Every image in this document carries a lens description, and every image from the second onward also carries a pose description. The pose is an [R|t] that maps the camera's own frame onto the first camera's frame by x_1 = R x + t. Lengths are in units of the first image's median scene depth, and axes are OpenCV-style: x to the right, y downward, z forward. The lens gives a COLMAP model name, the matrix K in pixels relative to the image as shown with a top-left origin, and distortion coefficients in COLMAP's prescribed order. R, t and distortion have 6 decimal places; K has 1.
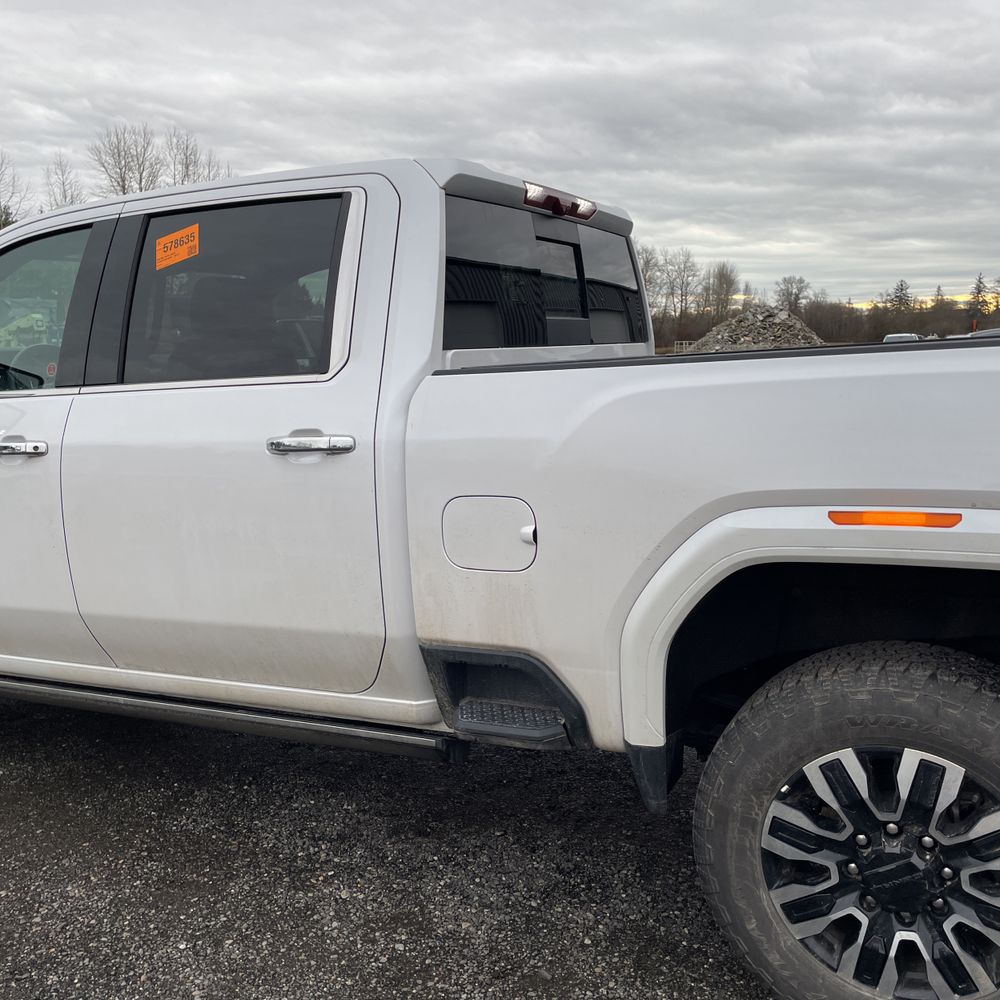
lens RADIAL K [[996.2, 0, 509.8], [0, 996.2, 505.9], [0, 0, 1]] dist [0.094727, -0.119503]
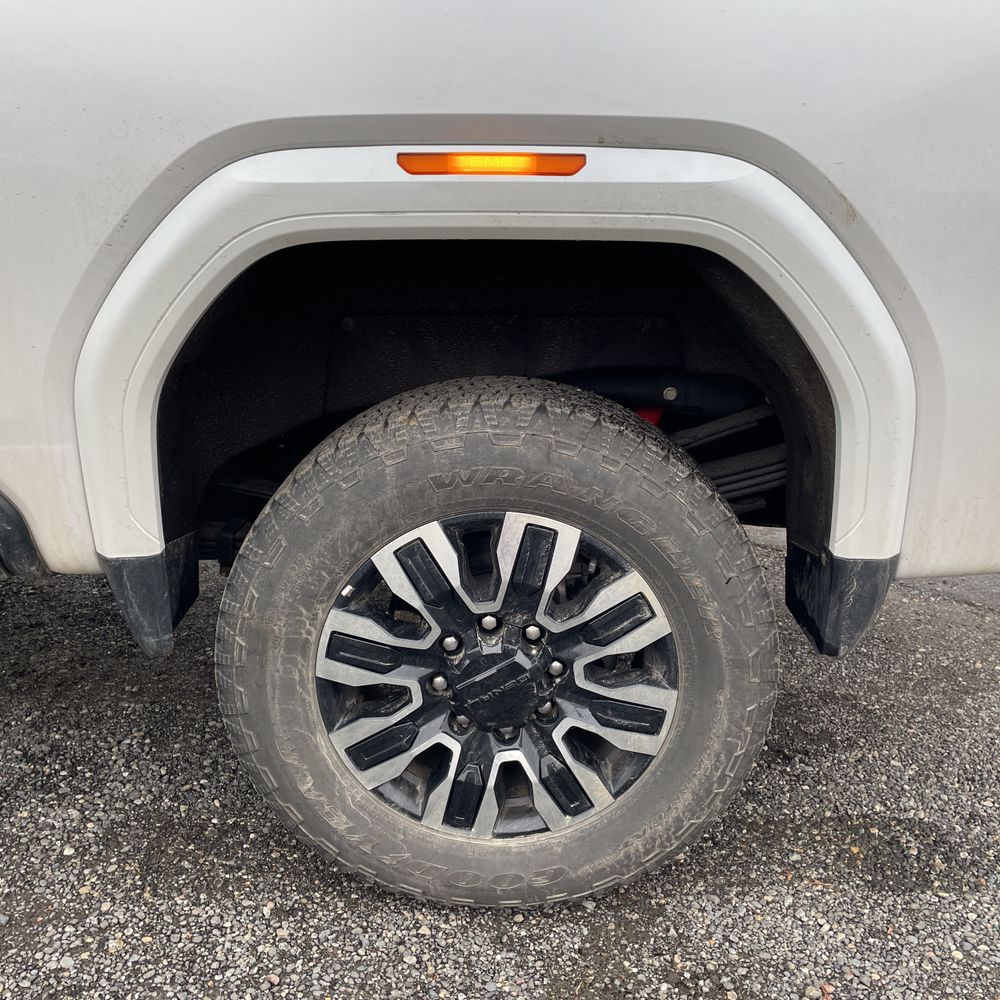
lens RADIAL K [[984.1, 0, 504.6], [0, 984.1, 506.0], [0, 0, 1]] dist [0.125325, -0.193444]
pose [[0.897970, -0.086182, 0.431535, 0.081414], [0.018310, 0.987103, 0.159034, 0.116272], [-0.439676, -0.134906, 0.887967, 0.354305]]
